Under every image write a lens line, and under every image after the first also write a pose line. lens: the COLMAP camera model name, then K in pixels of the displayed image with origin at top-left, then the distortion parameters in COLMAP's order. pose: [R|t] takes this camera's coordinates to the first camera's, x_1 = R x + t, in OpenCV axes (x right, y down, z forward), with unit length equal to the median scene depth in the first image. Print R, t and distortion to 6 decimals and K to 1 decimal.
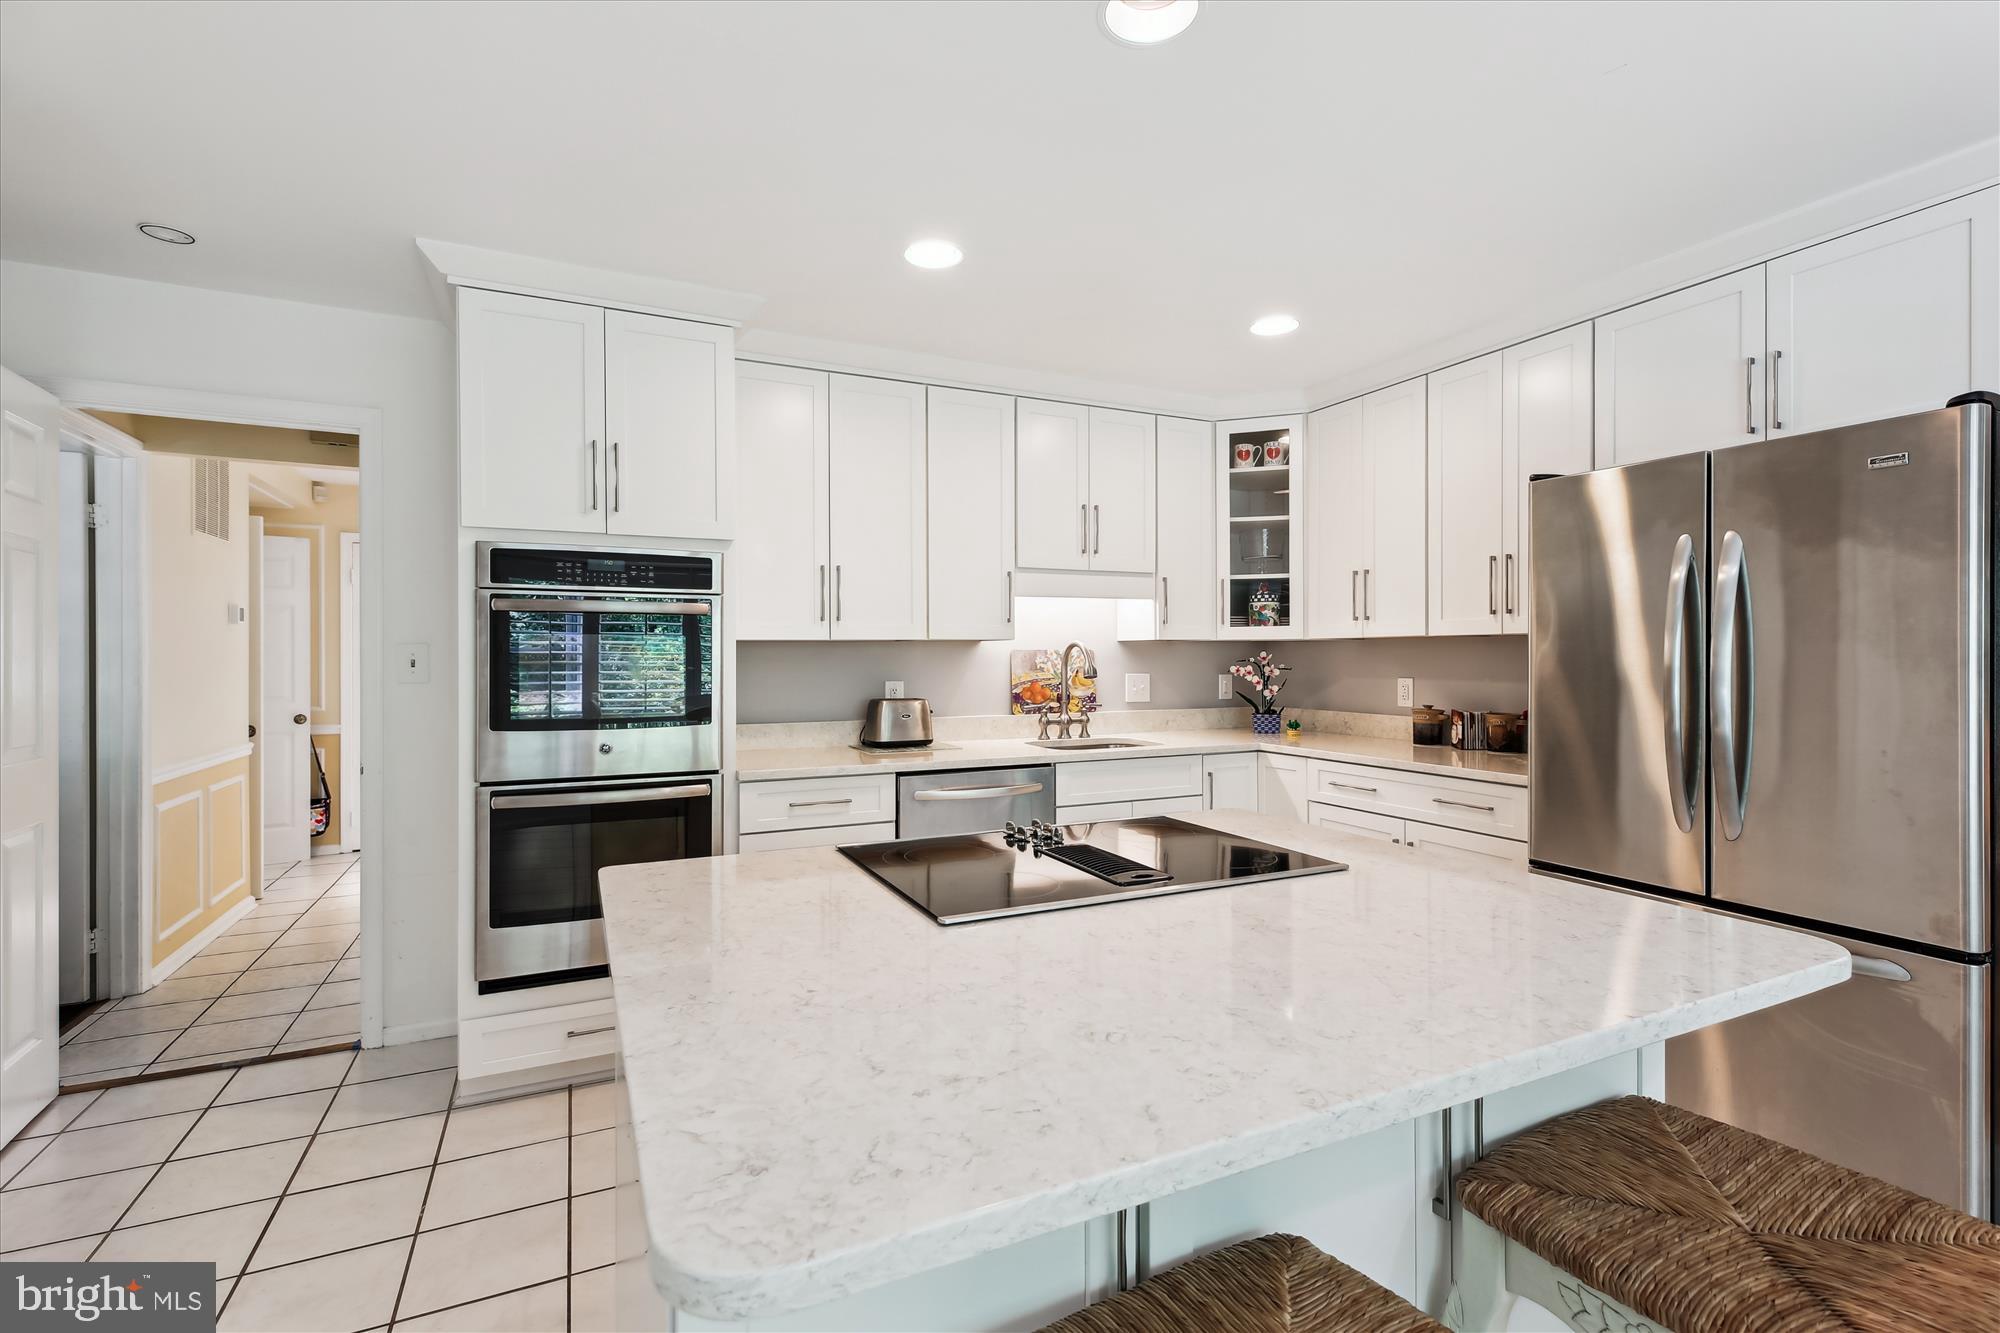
lens RADIAL K [[910.7, 0, 1005.4], [0, 910.7, 653.7], [0, 0, 1]] dist [0.006730, 0.001196]
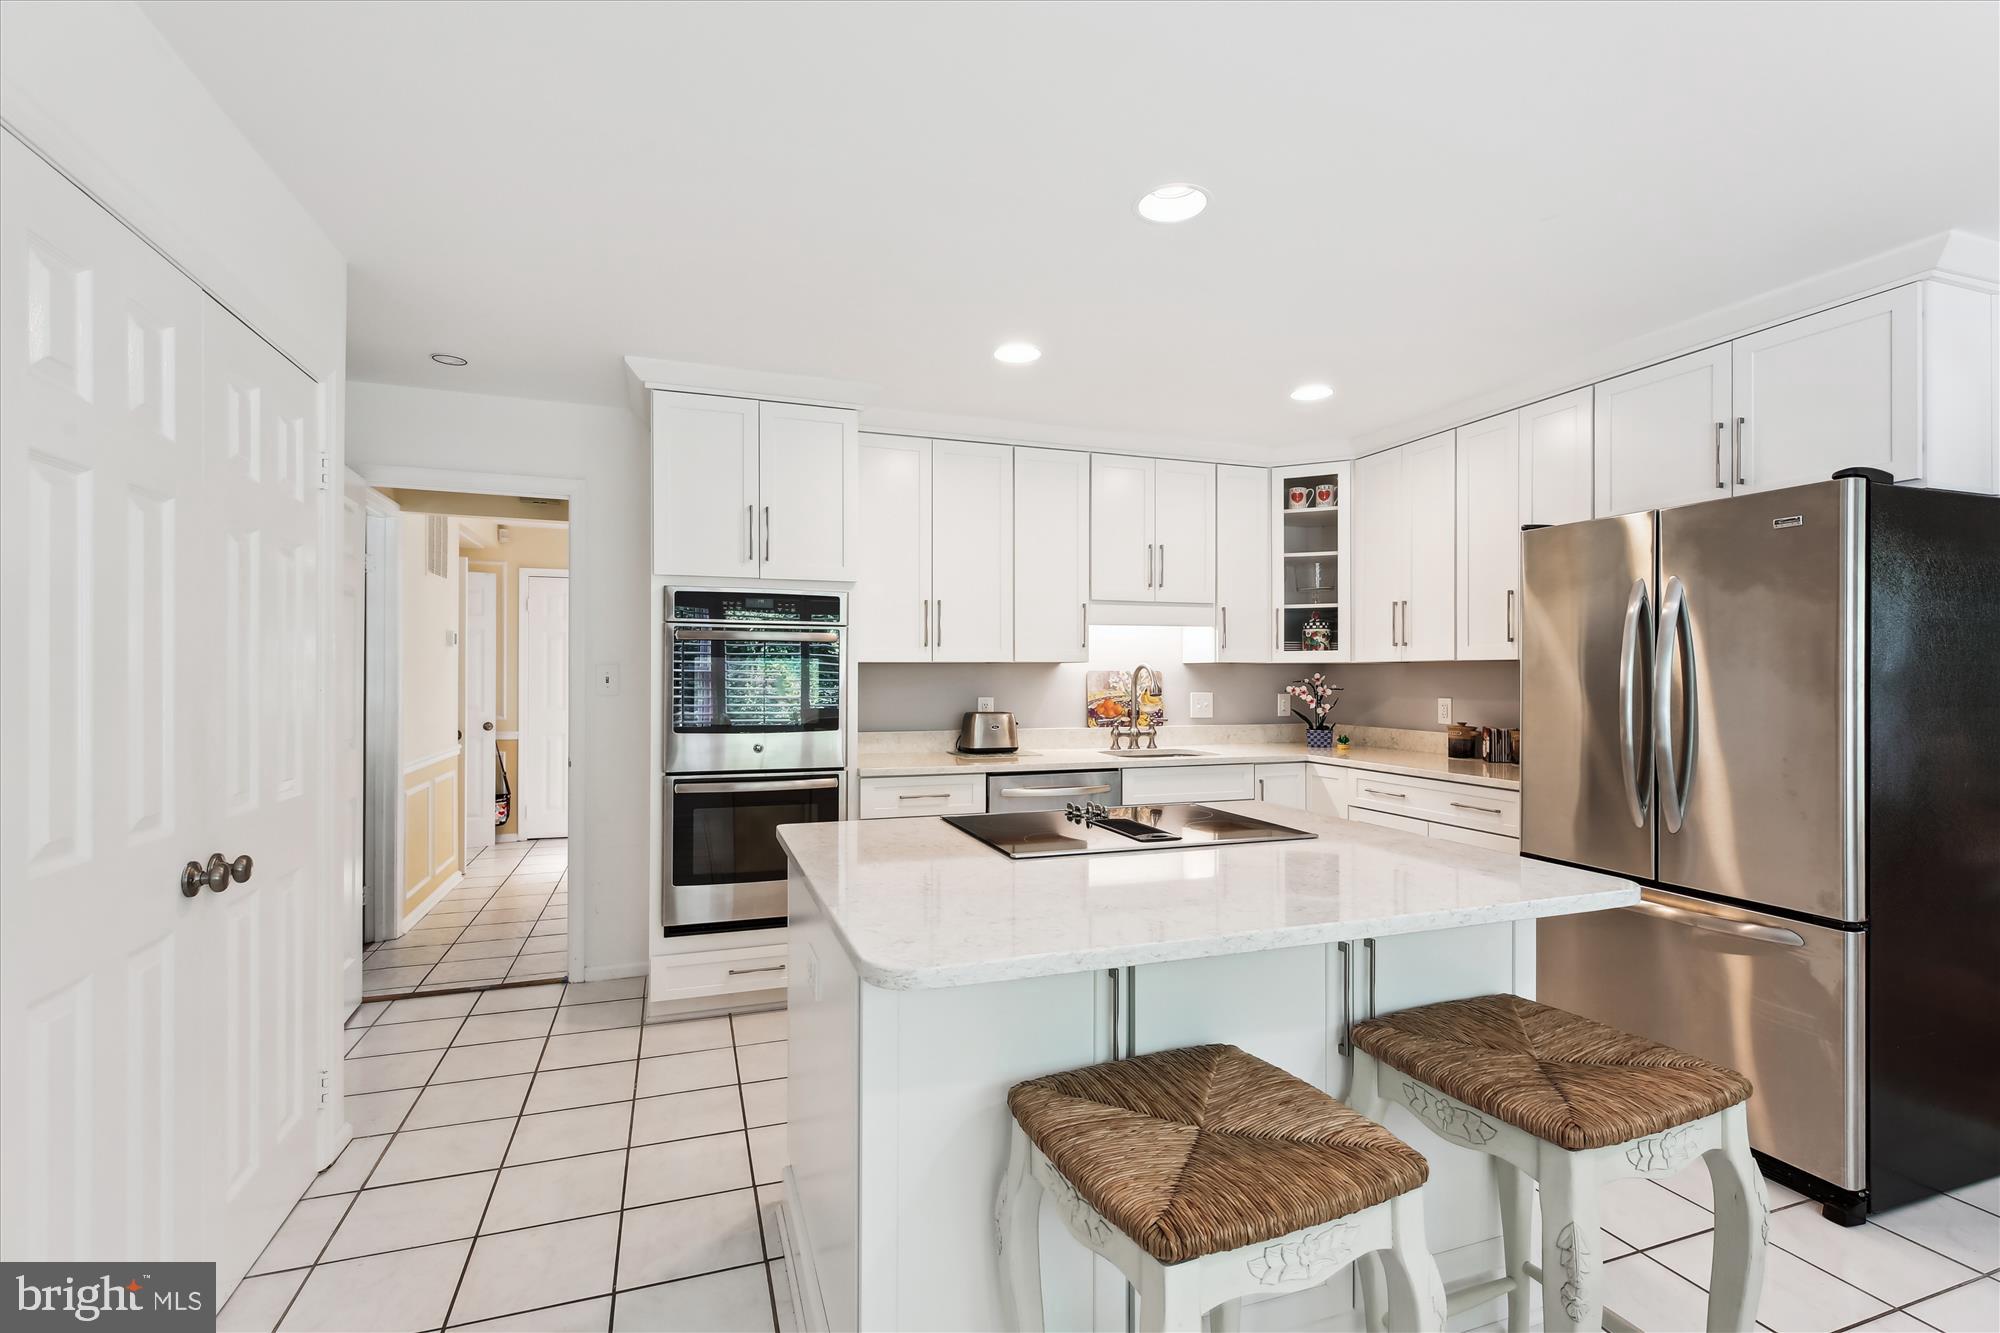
lens RADIAL K [[910.7, 0, 997.6], [0, 910.7, 671.4], [0, 0, 1]] dist [0.006730, 0.001196]
pose [[0.993812, 0.004534, -0.110985, 0.028867], [-0.004644, 0.999989, -0.000732, -0.002915], [0.110981, 0.001243, 0.993822, -0.201917]]
